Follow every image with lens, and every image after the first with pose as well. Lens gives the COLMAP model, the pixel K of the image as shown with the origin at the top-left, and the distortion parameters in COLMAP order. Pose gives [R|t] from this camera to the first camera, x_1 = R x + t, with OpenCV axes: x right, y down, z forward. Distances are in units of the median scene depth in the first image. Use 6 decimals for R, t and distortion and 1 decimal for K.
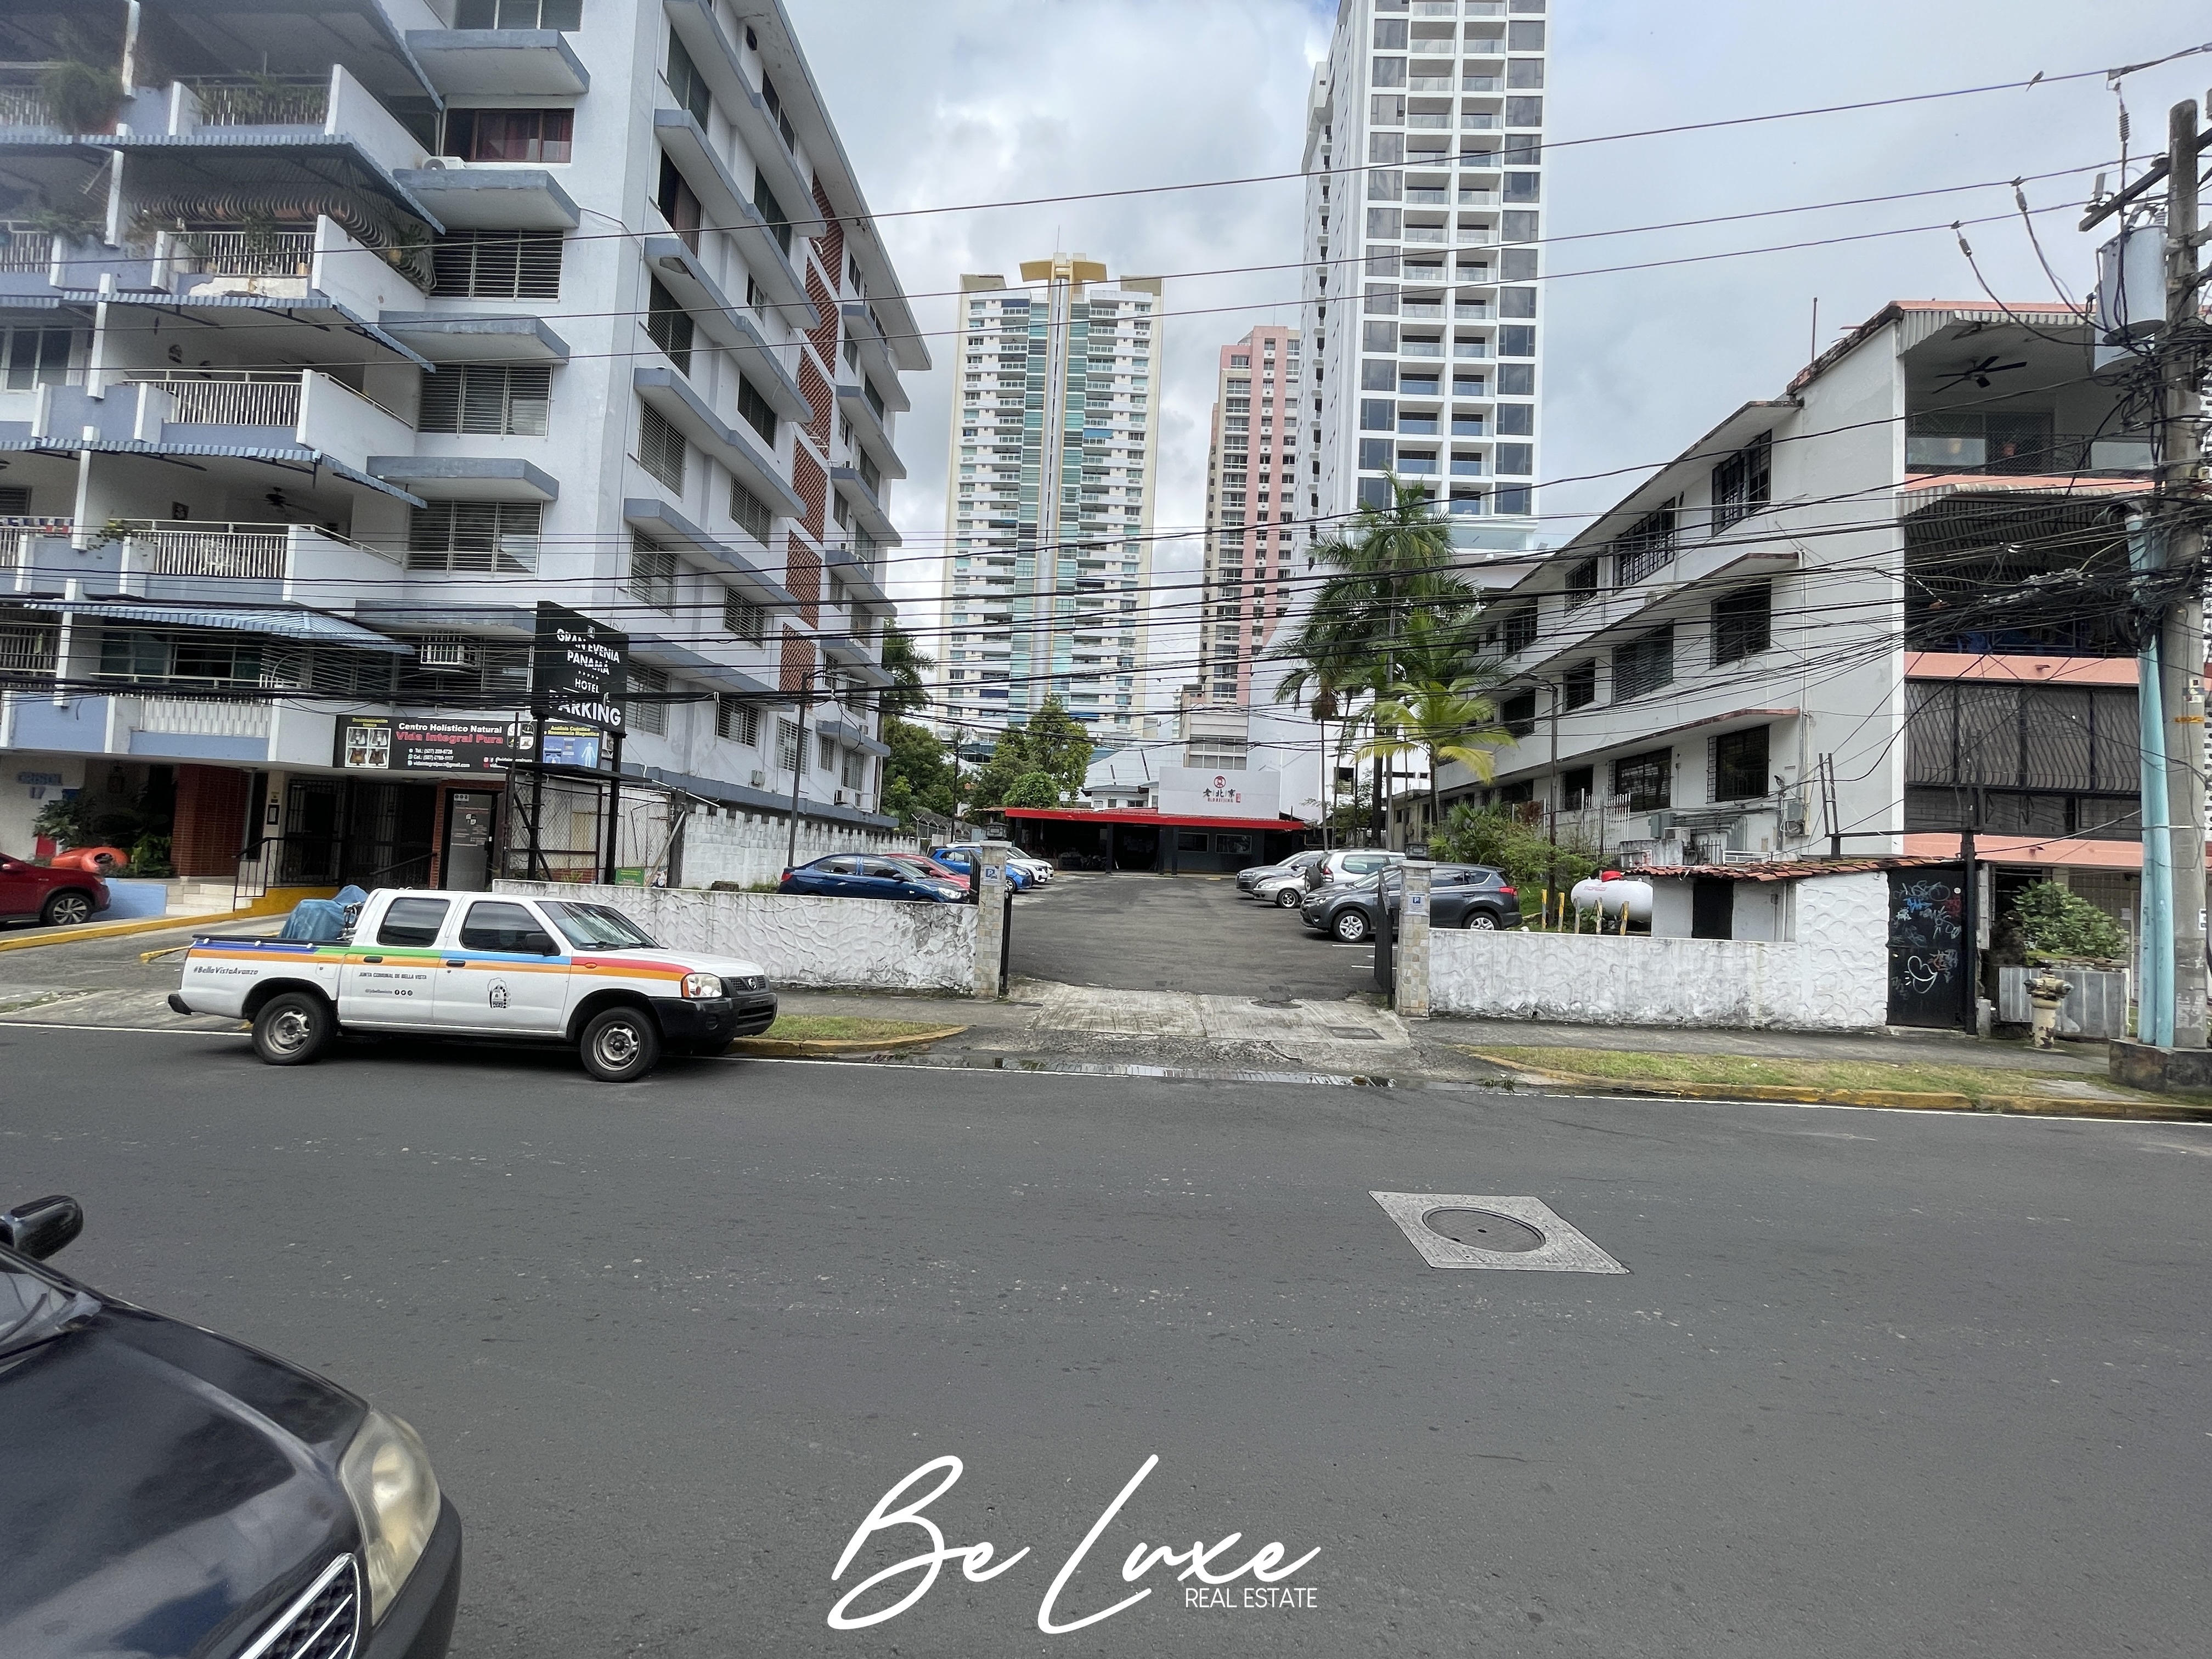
lens RADIAL K [[898.4, 0, 1100.1], [0, 898.4, 831.7], [0, 0, 1]] dist [-0.008902, -0.000060]
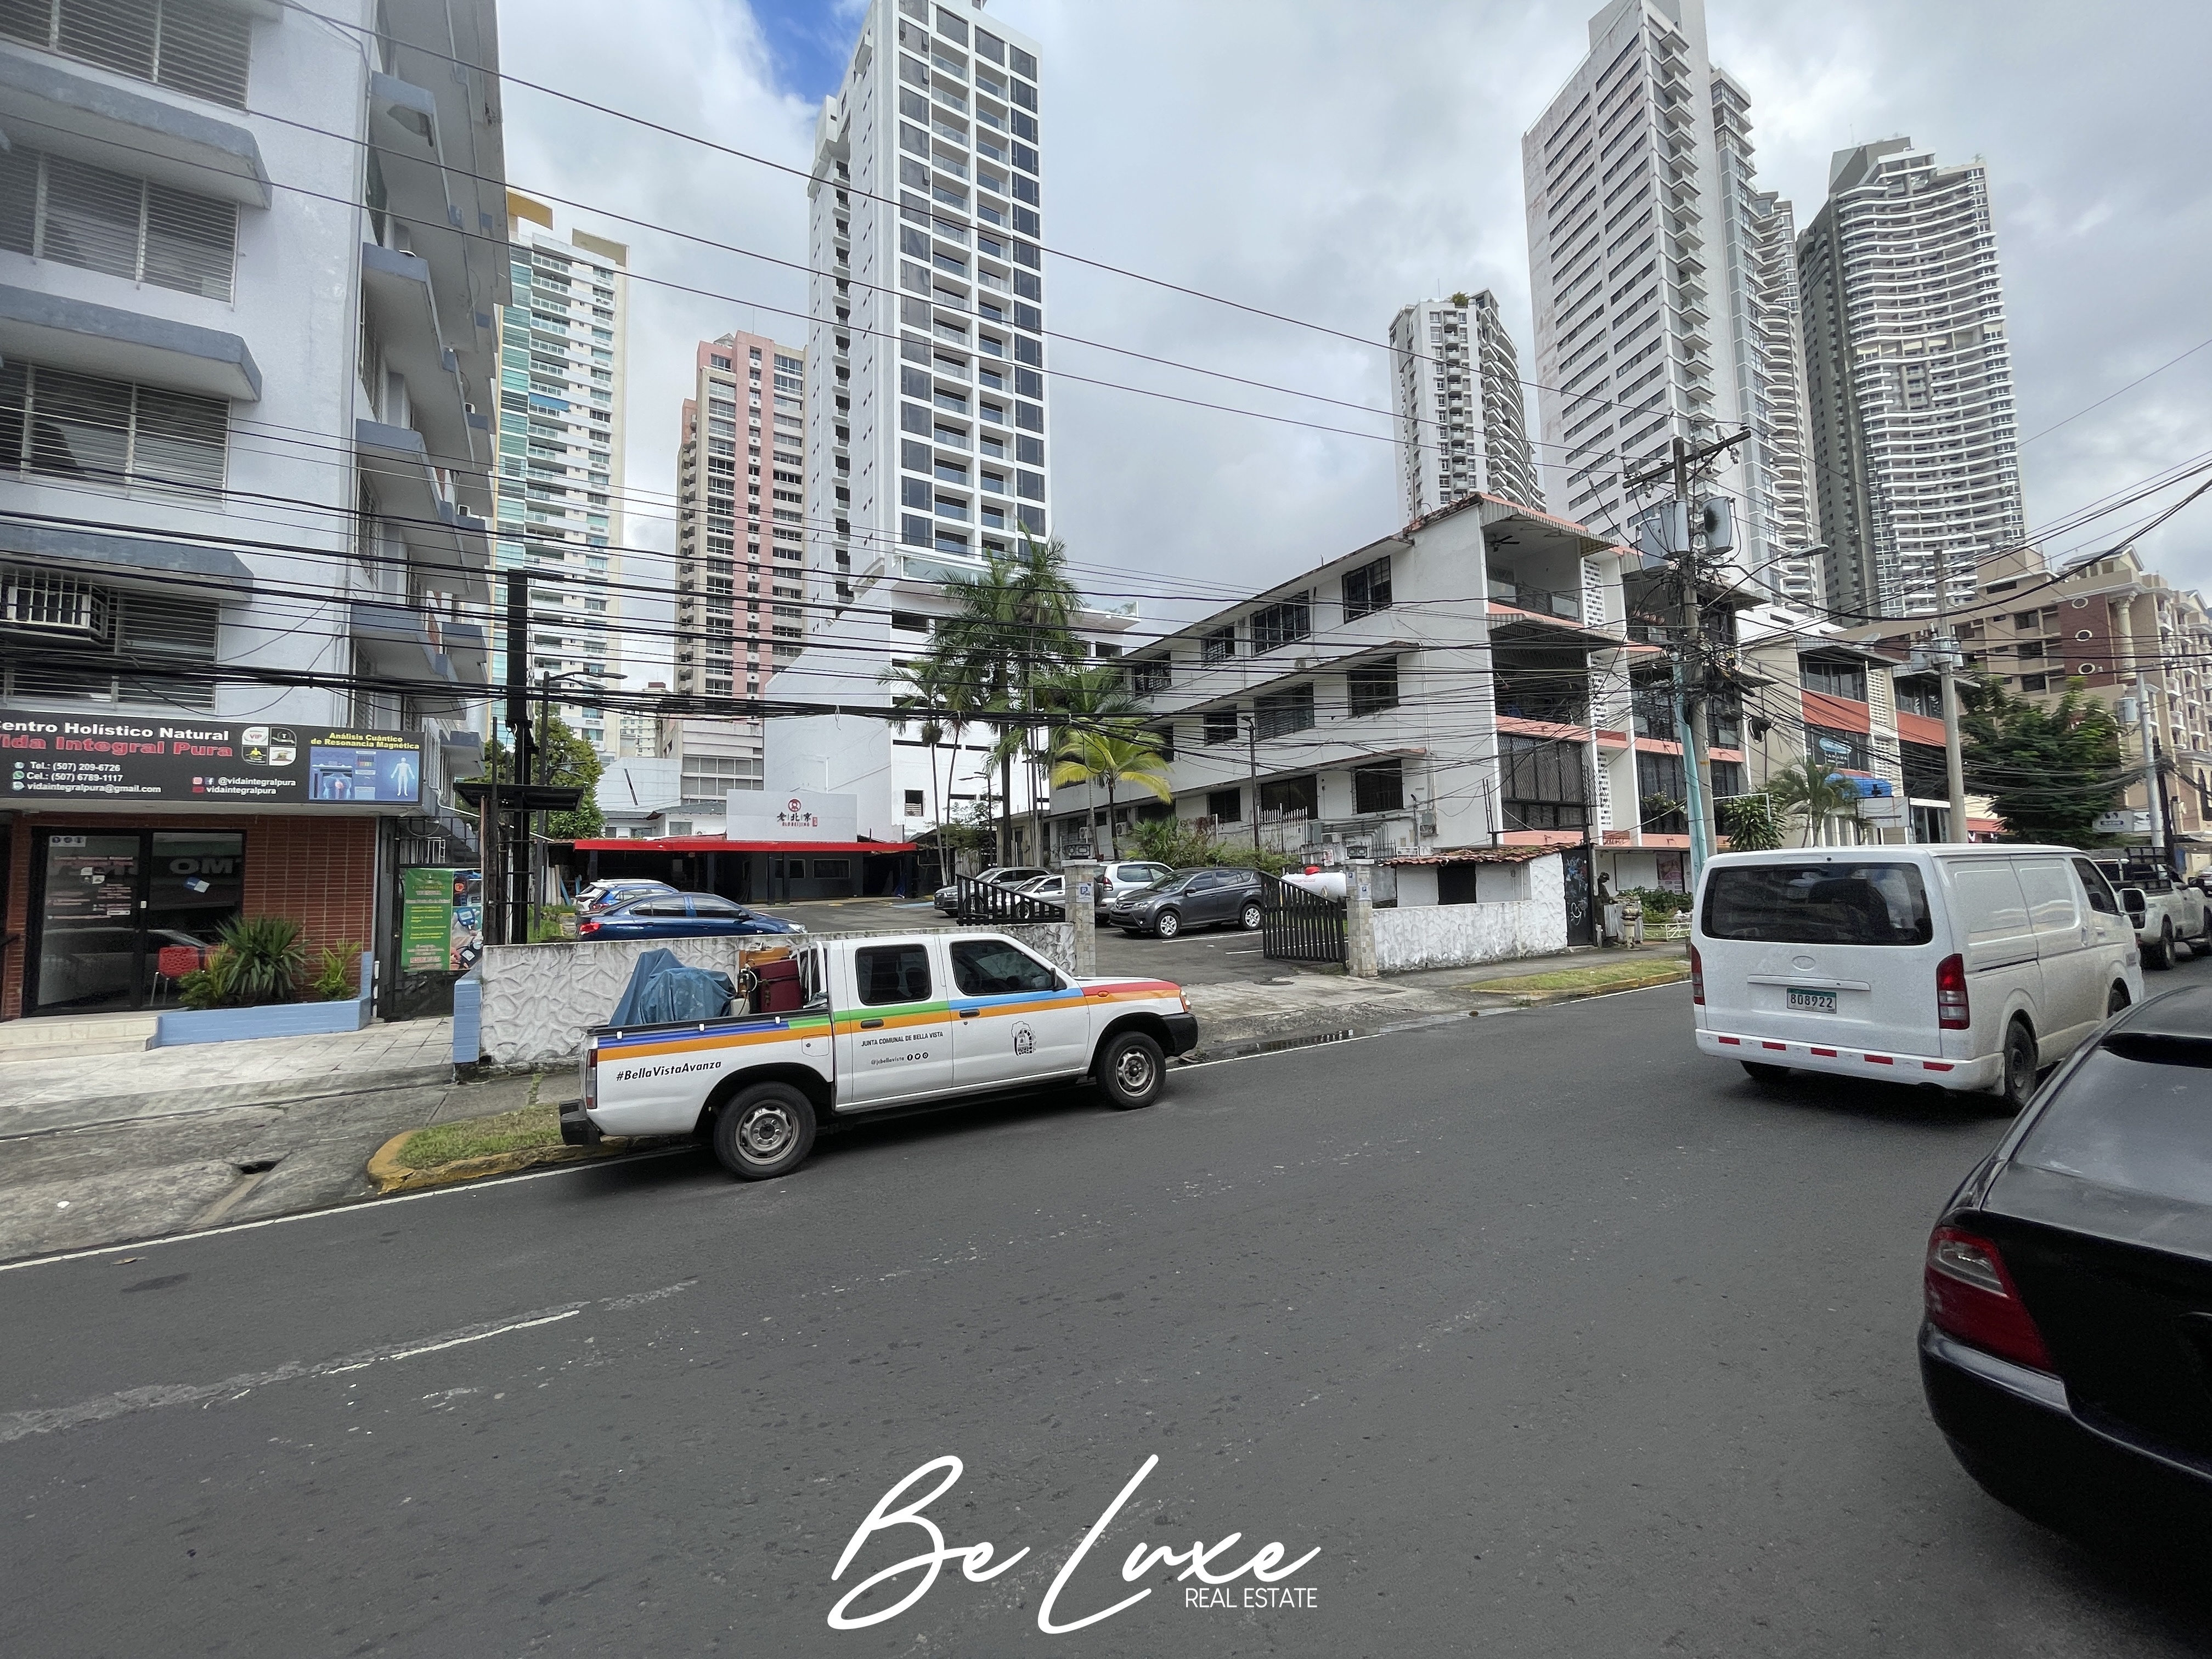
lens RADIAL K [[898.7, 0, 1099.8], [0, 898.7, 825.5], [0, 0, 1]] dist [-0.005017, 0.000539]
pose [[0.823265, -0.024996, 0.567106, -0.404394], [0.042943, 0.998910, -0.018312, -0.005752], [-0.566030, 0.039429, 0.823441, 0.068612]]
